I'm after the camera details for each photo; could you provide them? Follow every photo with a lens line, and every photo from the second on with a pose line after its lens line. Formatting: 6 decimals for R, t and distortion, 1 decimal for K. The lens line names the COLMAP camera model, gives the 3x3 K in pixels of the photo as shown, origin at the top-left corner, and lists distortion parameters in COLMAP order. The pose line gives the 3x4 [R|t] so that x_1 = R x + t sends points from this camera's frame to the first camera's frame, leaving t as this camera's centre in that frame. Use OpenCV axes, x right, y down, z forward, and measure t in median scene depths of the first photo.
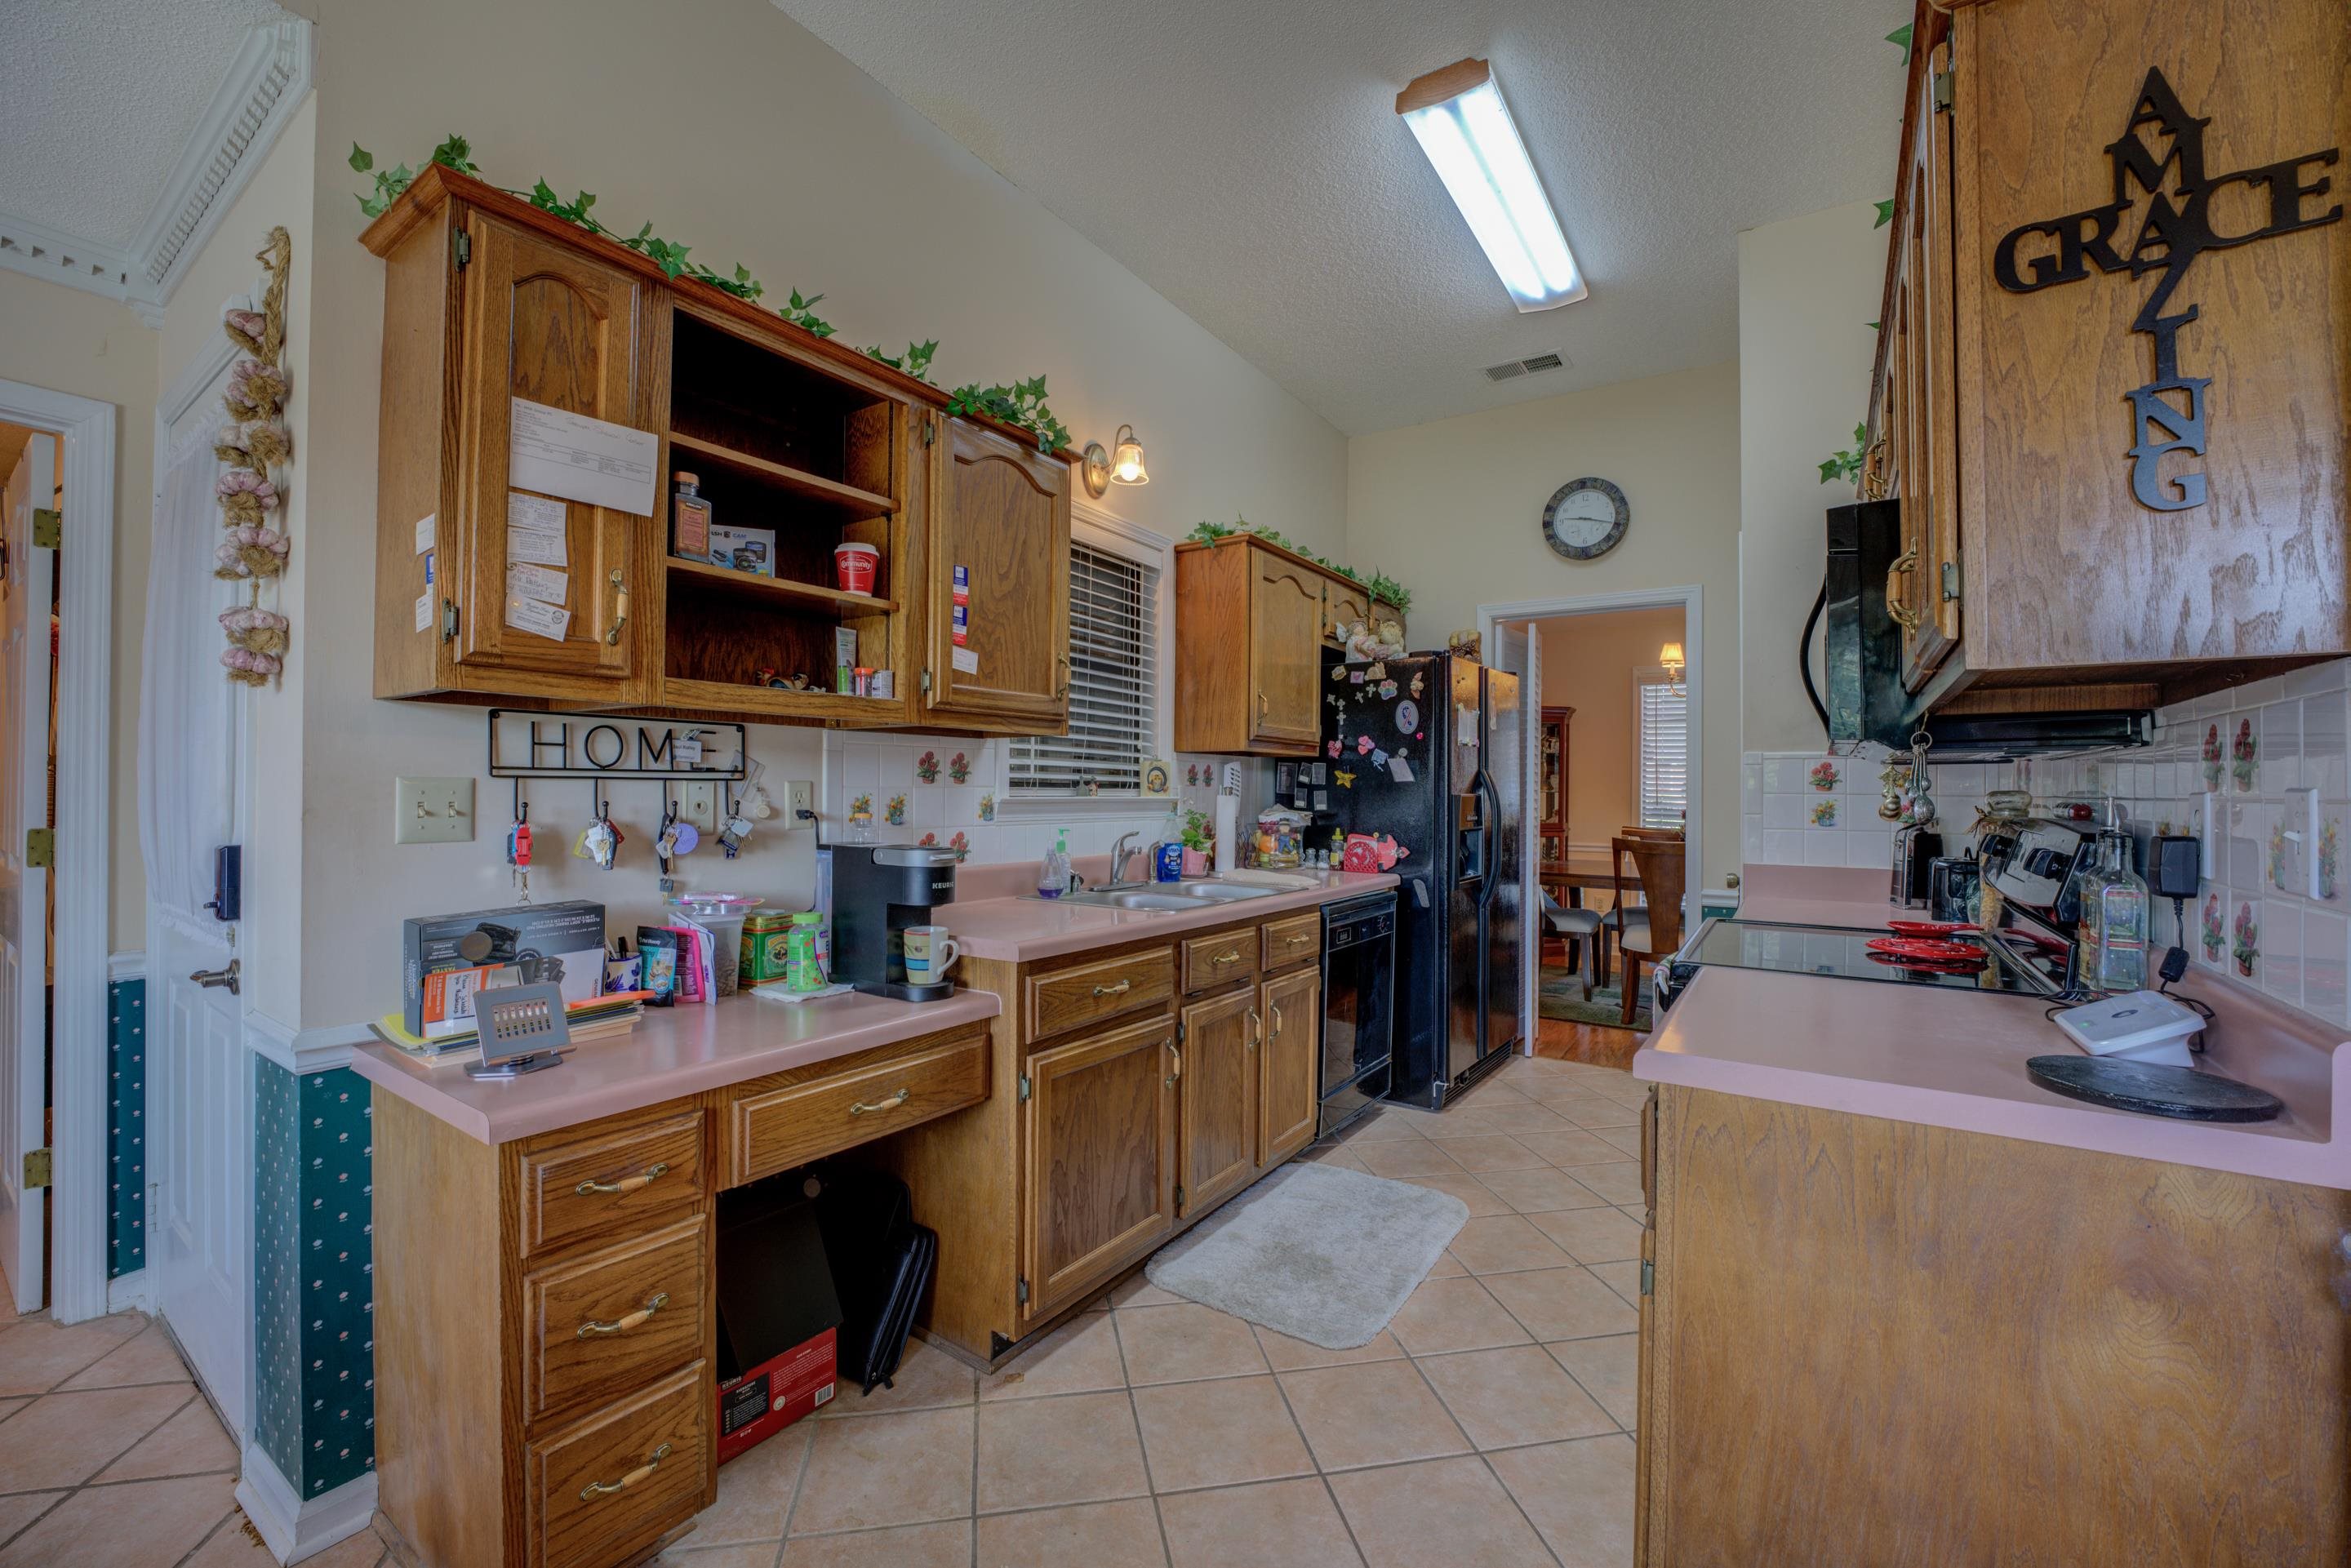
lens RADIAL K [[956.8, 0, 1166.1], [0, 956.8, 782.1], [0, 0, 1]] dist [-0.028971, 0.002005]
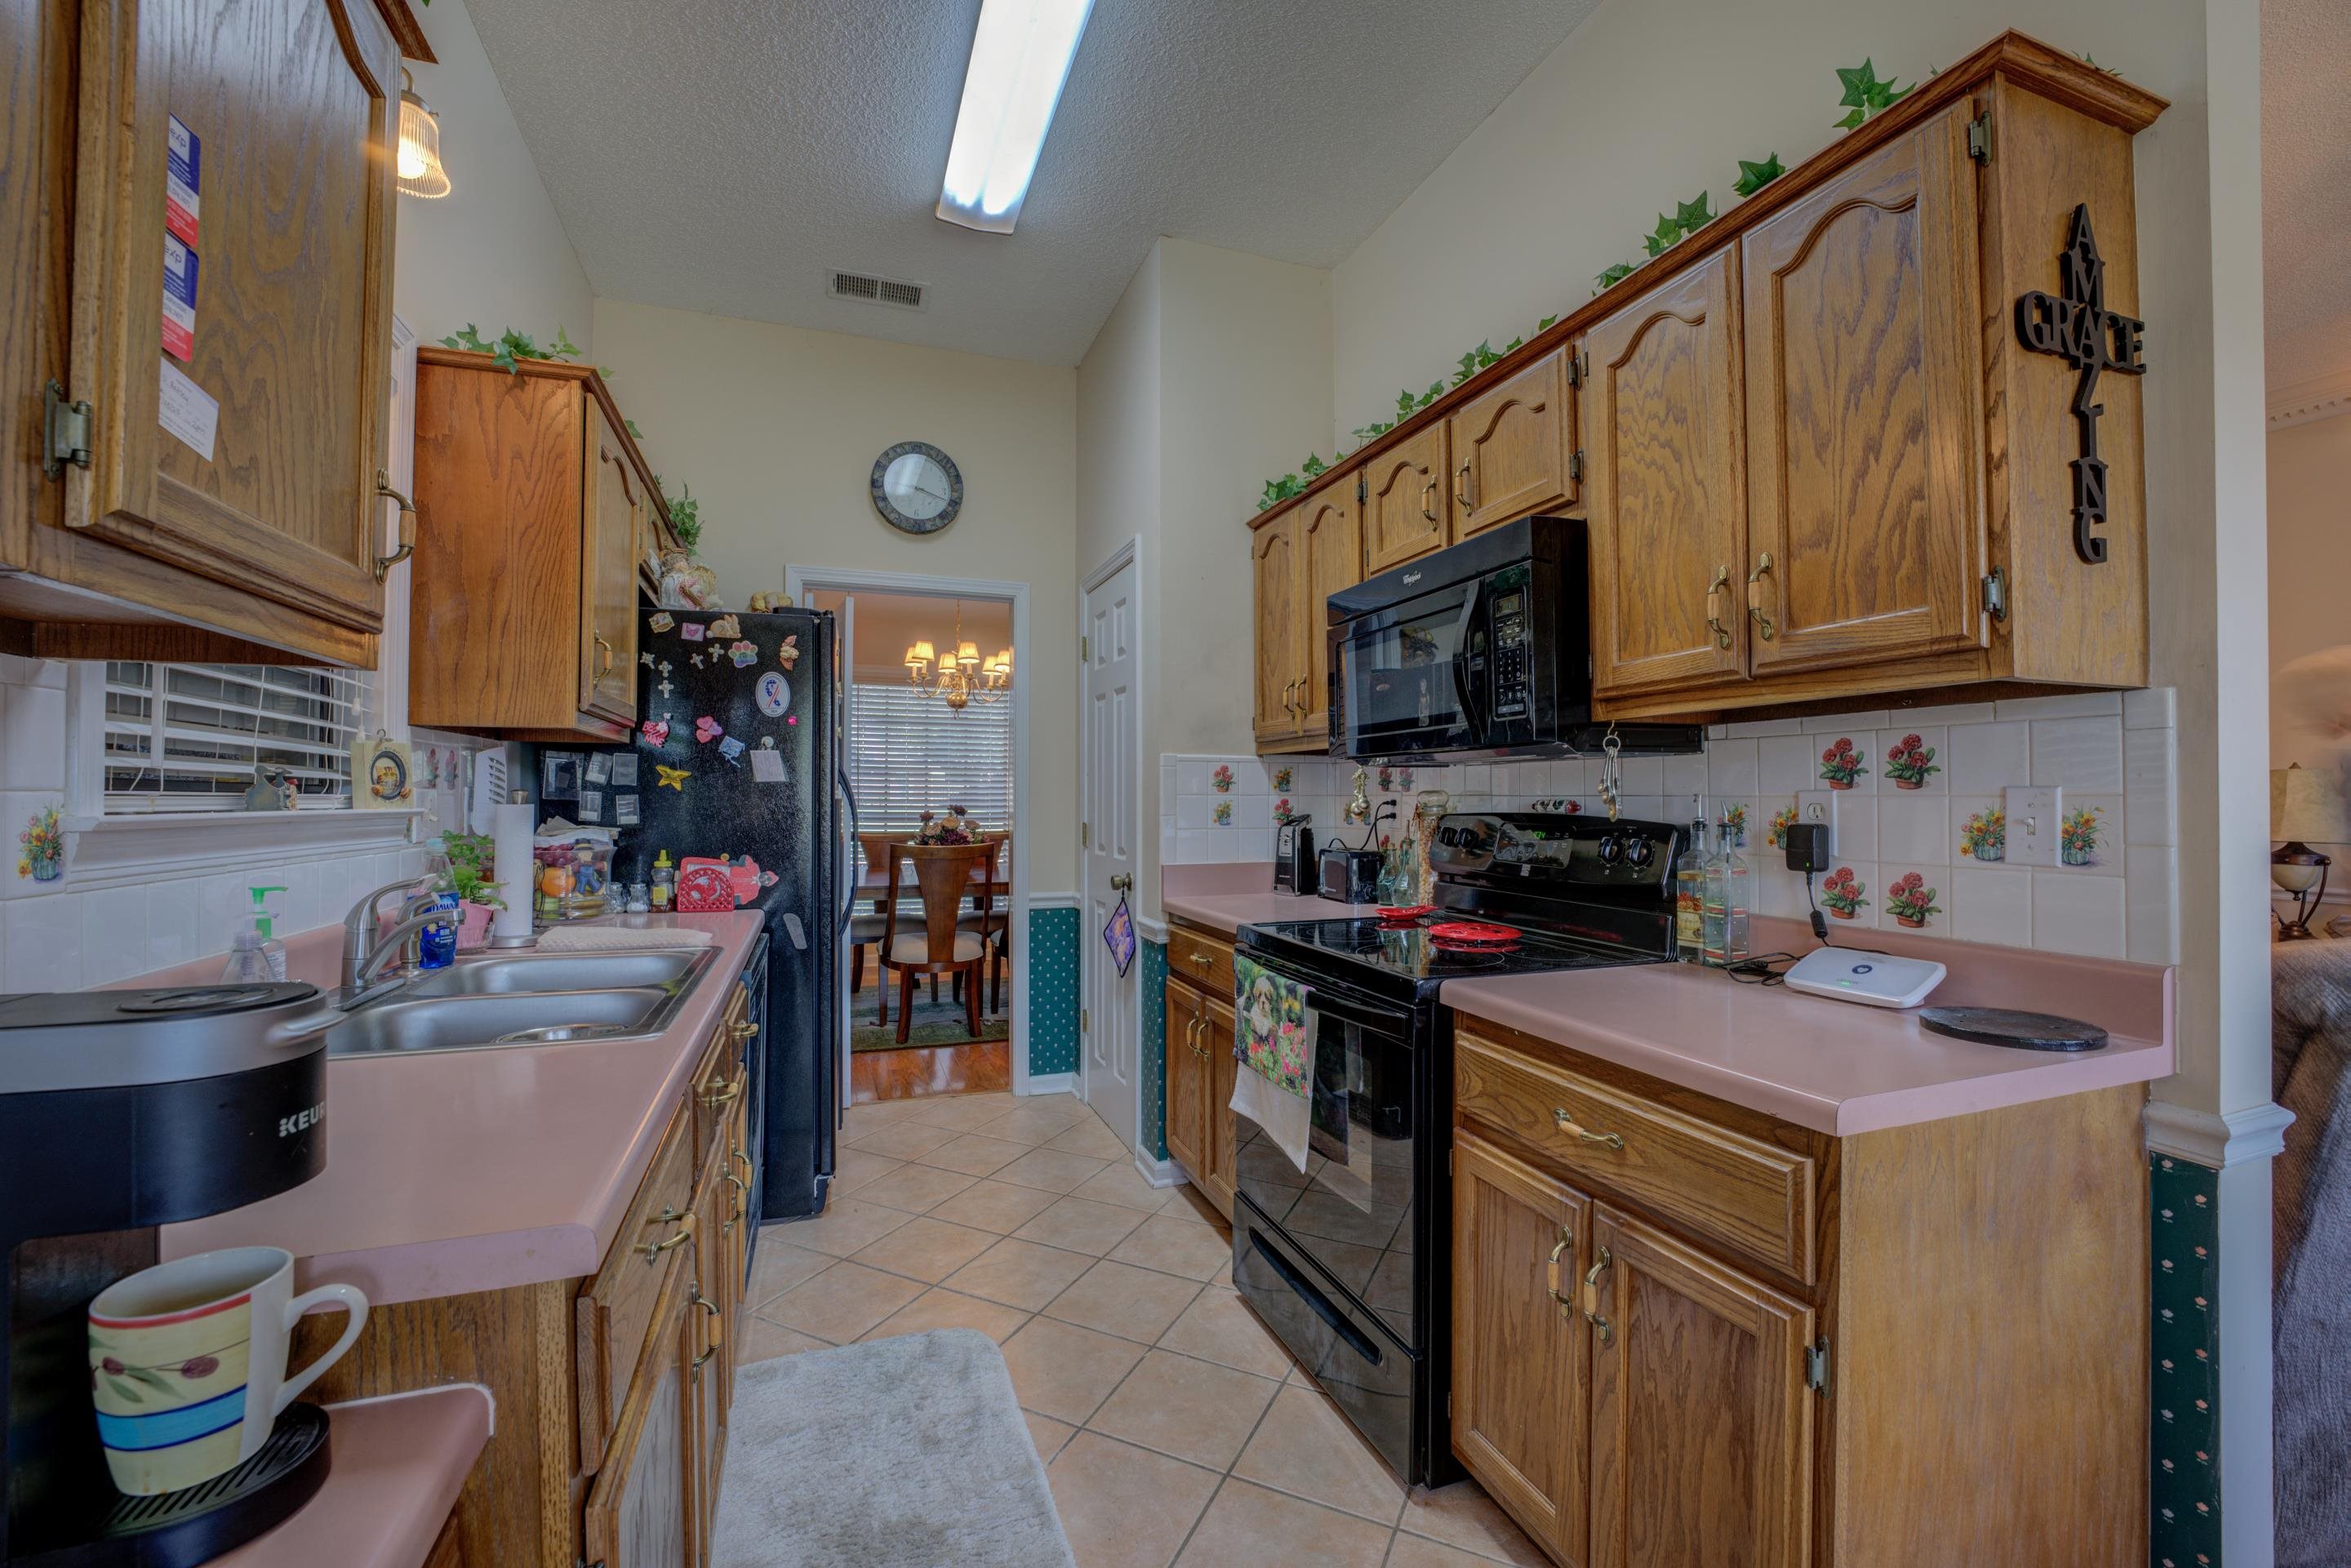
lens RADIAL K [[956.8, 0, 1174.1], [0, 956.8, 784.5], [0, 0, 1]] dist [-0.028971, 0.002005]
pose [[0.580141, 0.001570, 0.814515, -0.166832], [-0.001202, 0.999999, -0.001071, 0.001964], [-0.814515, -0.000358, 0.580142, 0.326559]]
